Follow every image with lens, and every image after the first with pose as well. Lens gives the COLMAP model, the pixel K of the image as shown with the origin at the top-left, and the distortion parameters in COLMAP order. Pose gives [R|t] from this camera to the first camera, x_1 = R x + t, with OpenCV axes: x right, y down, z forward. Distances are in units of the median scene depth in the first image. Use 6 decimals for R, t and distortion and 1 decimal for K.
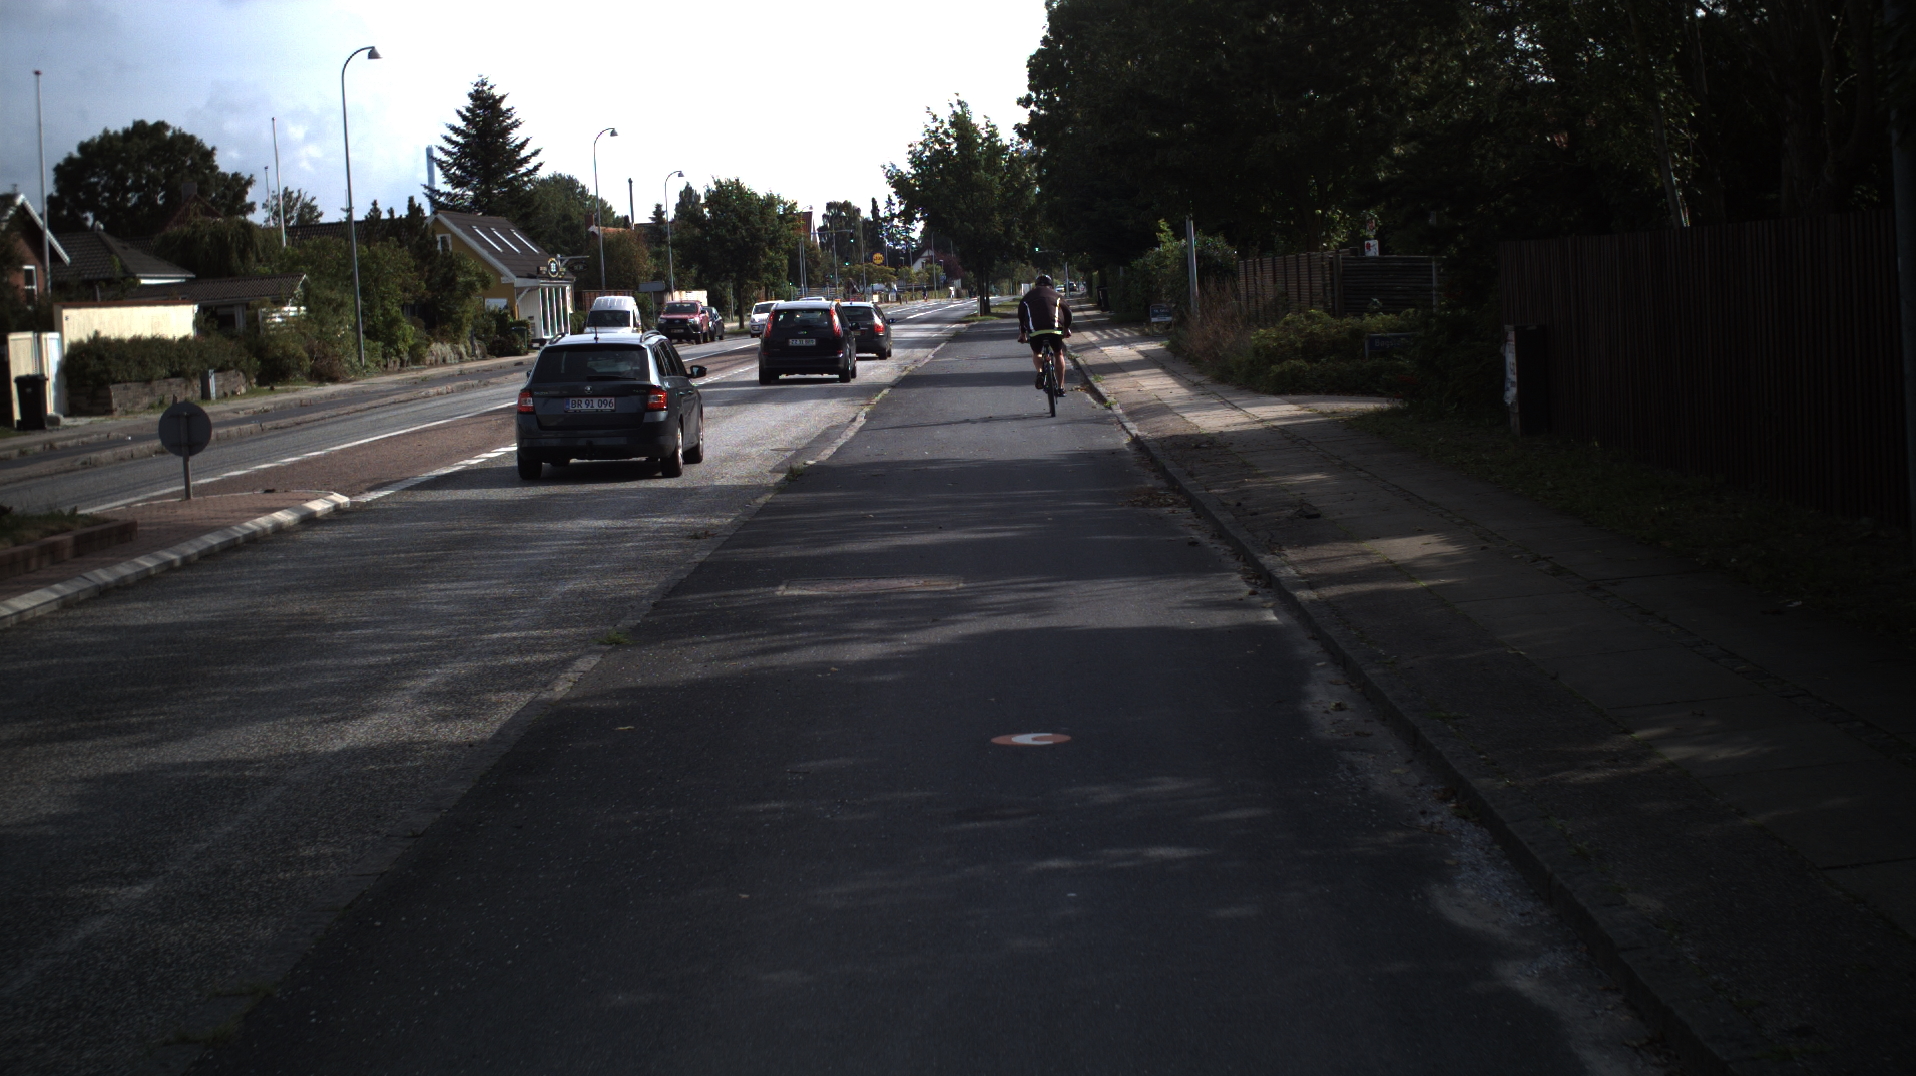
lens RADIAL K [[3458.4, 0, 958.0], [0, 3458.4, 538.0], [0, 0, 1]] dist [-0.265876, 0.023947]
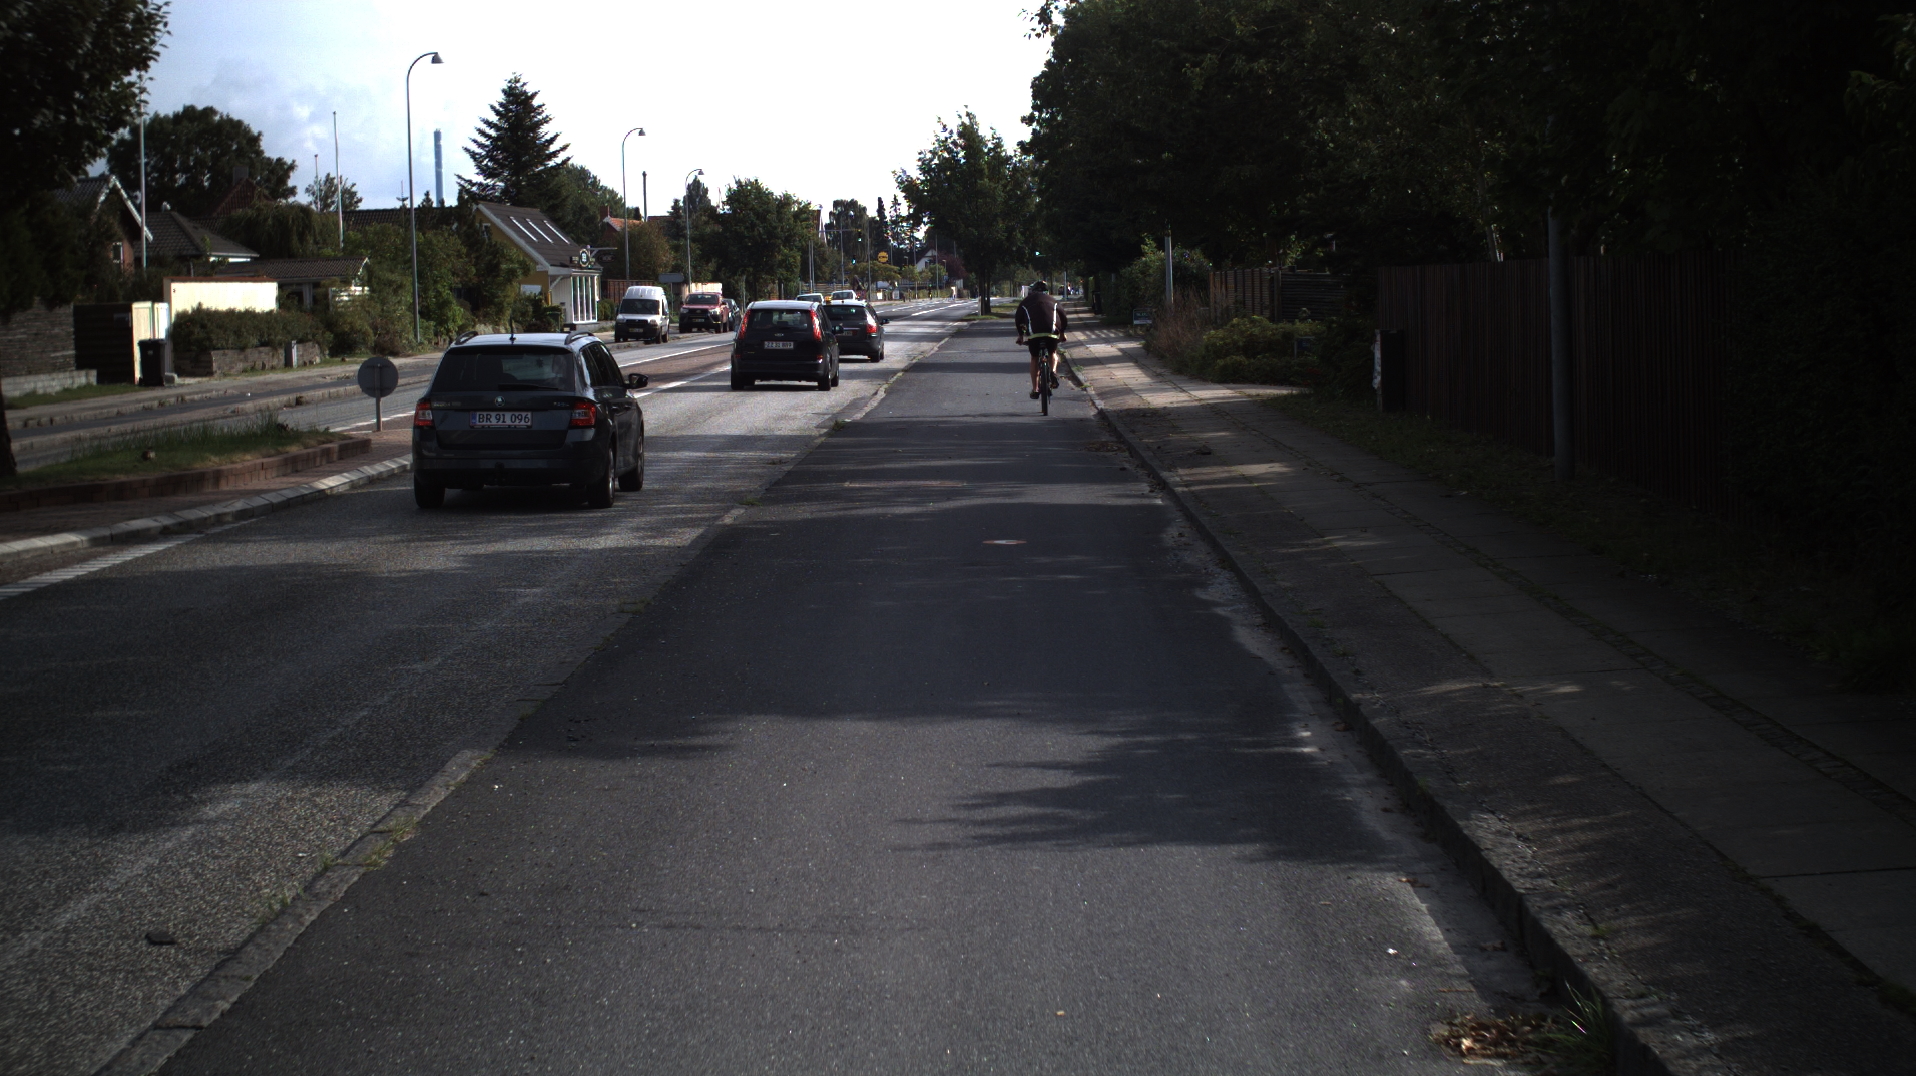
lens RADIAL K [[3458.4, 0, 958.0], [0, 3458.4, 538.0], [0, 0, 1]] dist [-0.265876, 0.023947]
pose [[0.999534, 0.030481, 0.001840, -0.000734], [-0.030481, 0.999535, 0.000007, 0.006414], [-0.001839, -0.000063, 0.999998, -0.090582]]
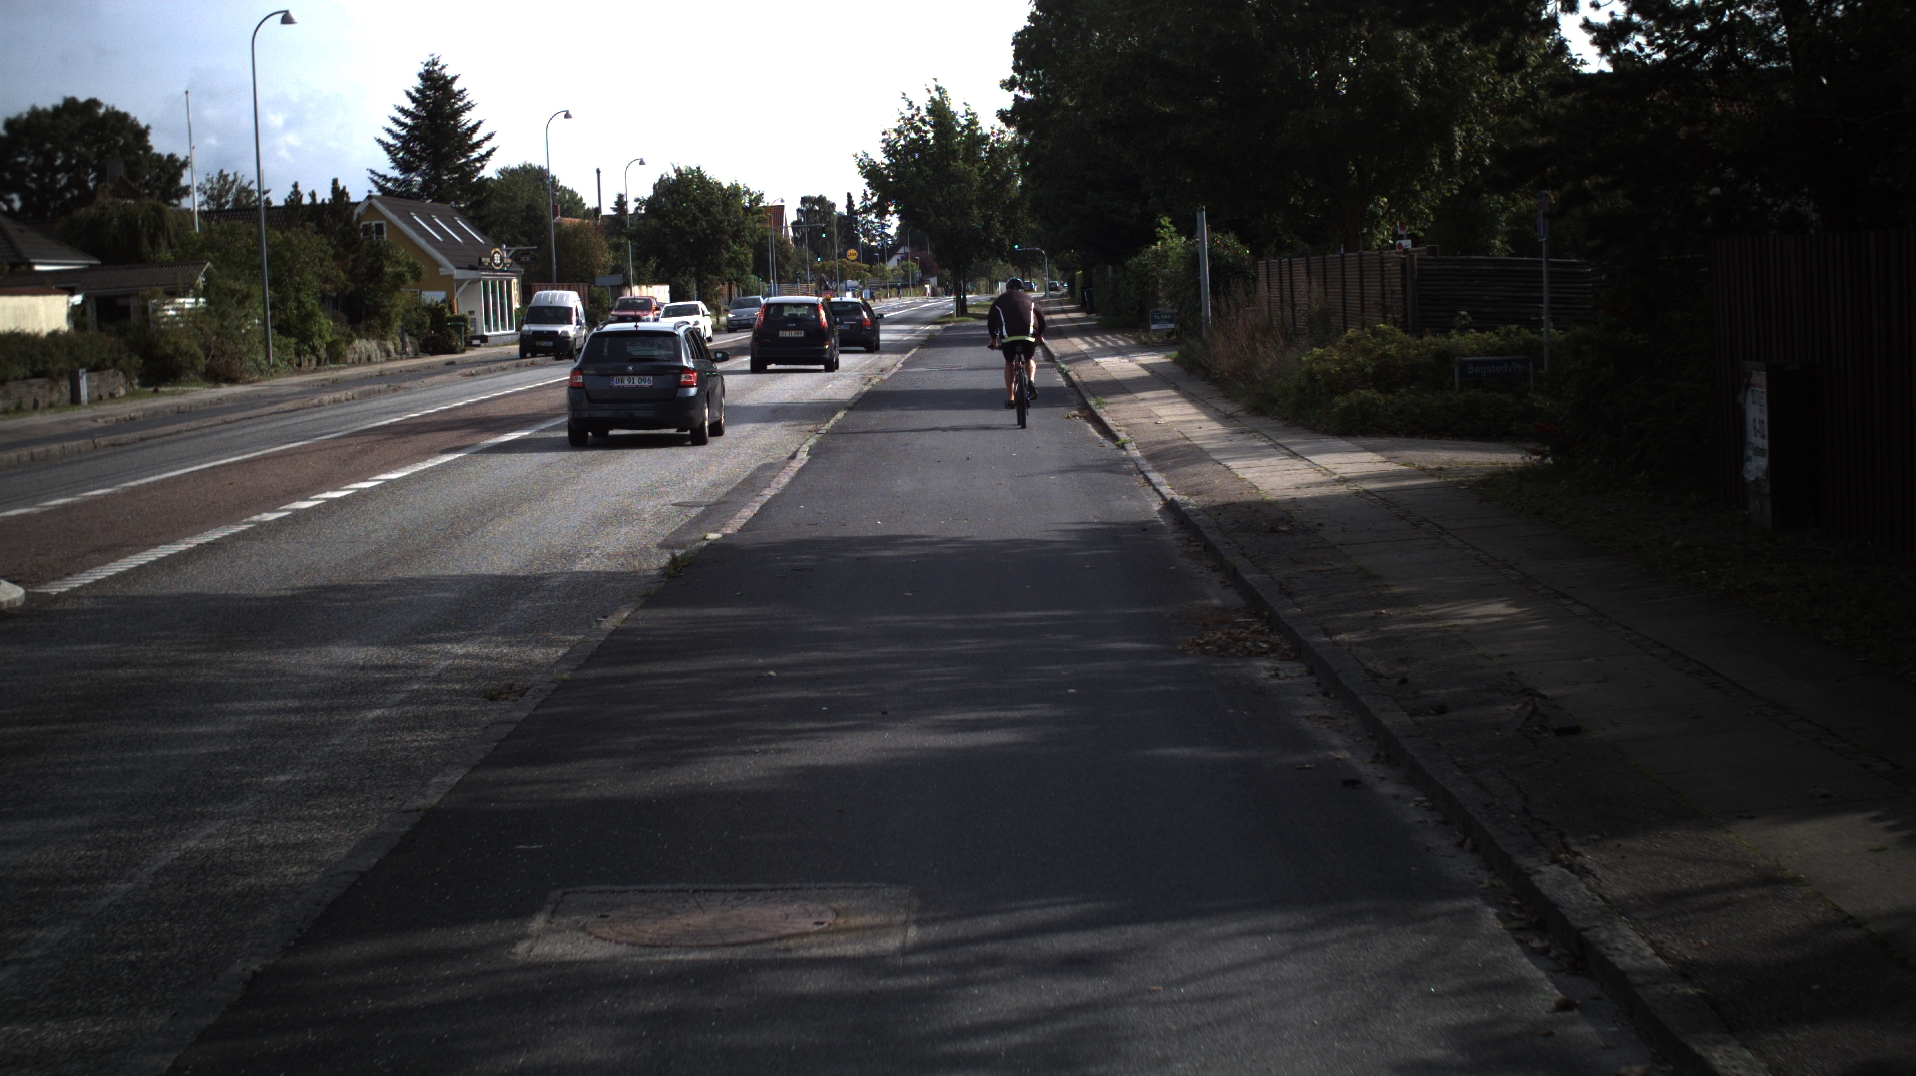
lens RADIAL K [[3458.4, 0, 958.0], [0, 3458.4, 538.0], [0, 0, 1]] dist [-0.265876, 0.023947]
pose [[0.999873, 0.013872, 0.007899, 0.000463], [-0.013877, 0.999904, 0.000608, -0.006970], [-0.007890, -0.000717, 0.999969, 0.090590]]
